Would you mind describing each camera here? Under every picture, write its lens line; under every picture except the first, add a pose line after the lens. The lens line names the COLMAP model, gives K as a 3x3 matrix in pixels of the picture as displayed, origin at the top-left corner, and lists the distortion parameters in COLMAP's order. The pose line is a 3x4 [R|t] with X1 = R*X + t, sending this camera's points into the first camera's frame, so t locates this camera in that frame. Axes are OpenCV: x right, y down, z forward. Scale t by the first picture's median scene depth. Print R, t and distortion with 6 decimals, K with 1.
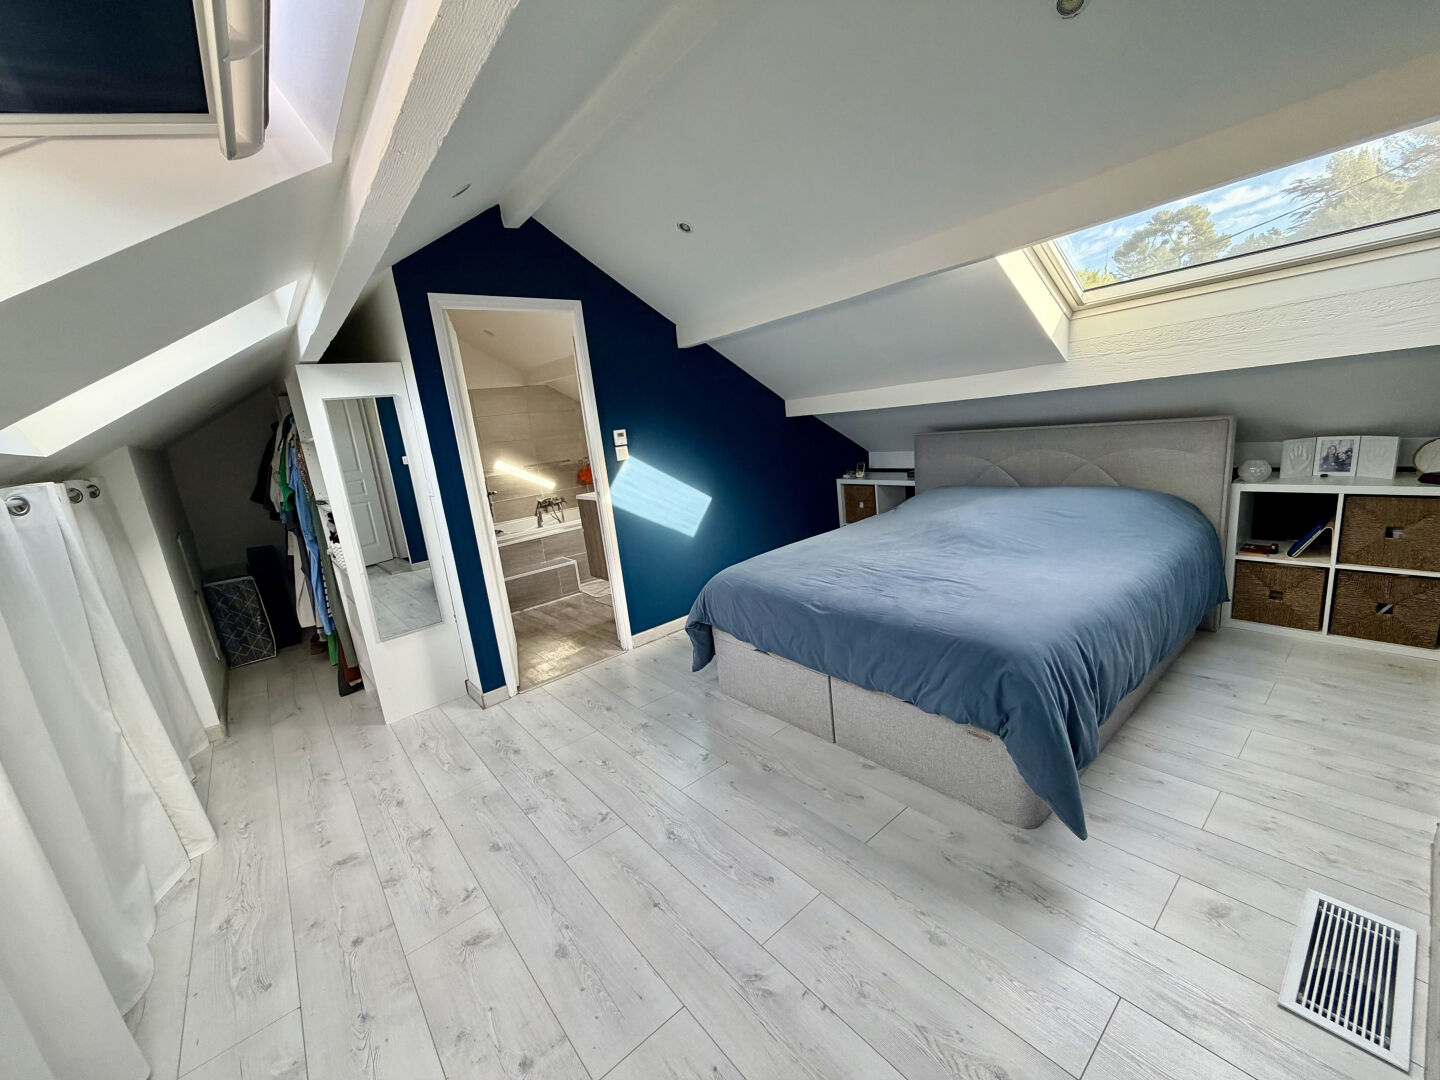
lens RADIAL K [[571.7, 0, 713.8], [0, 571.7, 541.9], [0, 0, 1]] dist [0.000681, 0.000266]
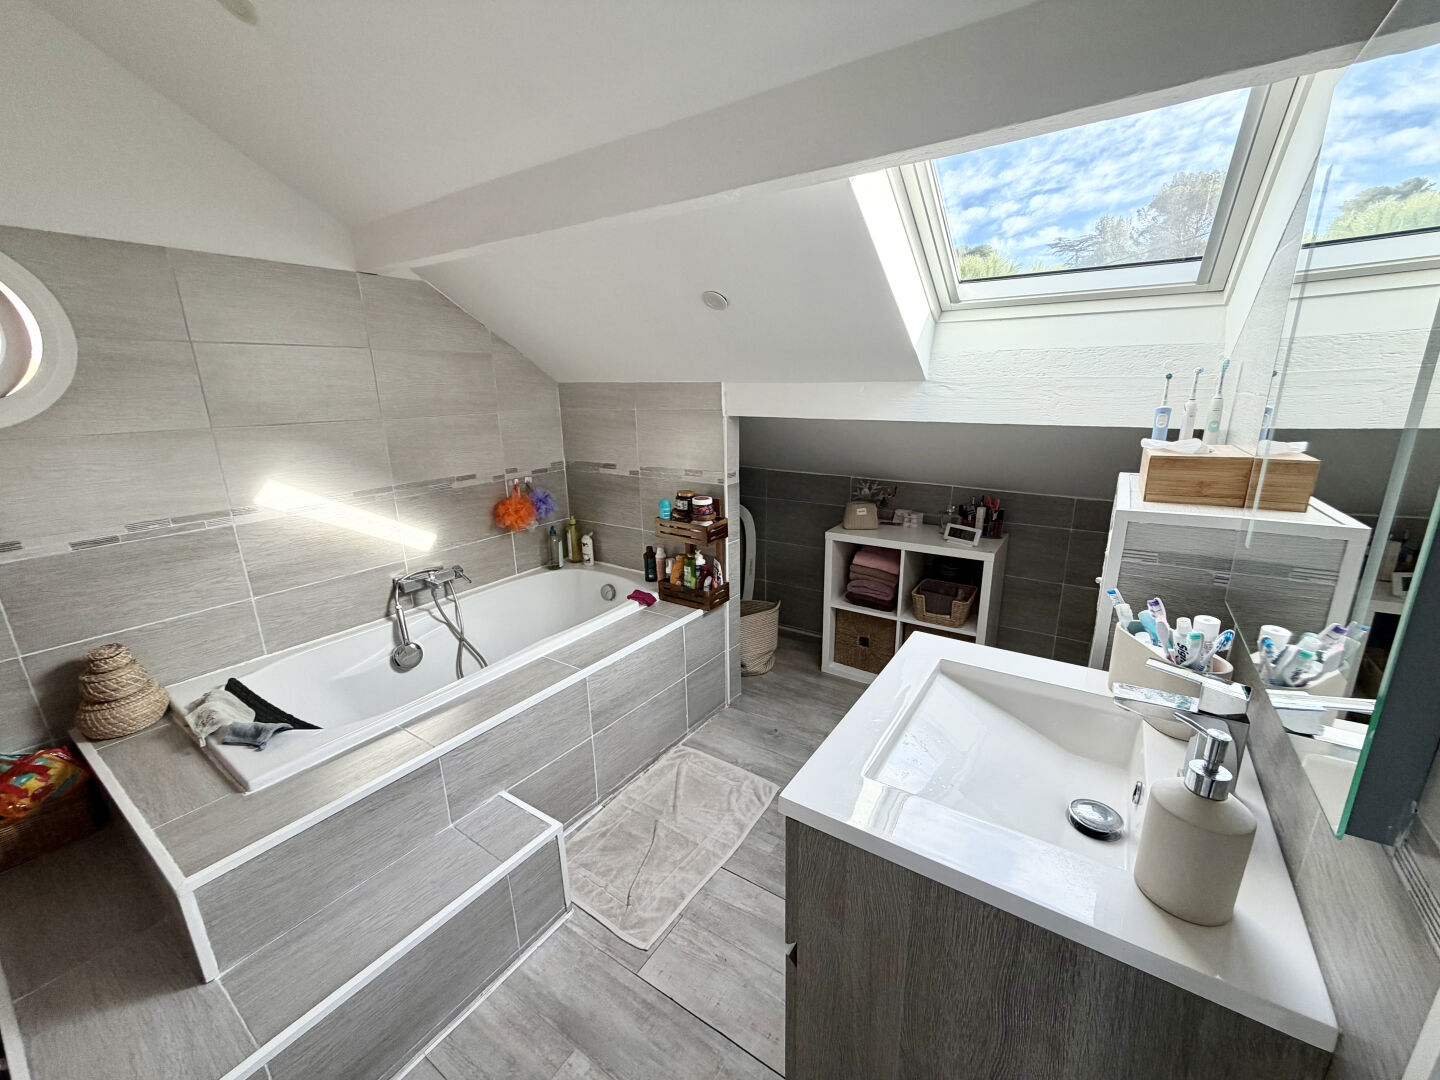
lens RADIAL K [[571.7, 0, 713.8], [0, 571.7, 541.9], [0, 0, 1]] dist [0.000681, 0.000266]
pose [[0.956046, 0.006493, 0.293146, -0.212117], [-0.013074, 0.999704, 0.020497, -0.107914], [-0.292926, -0.023429, 0.955848, 0.563550]]
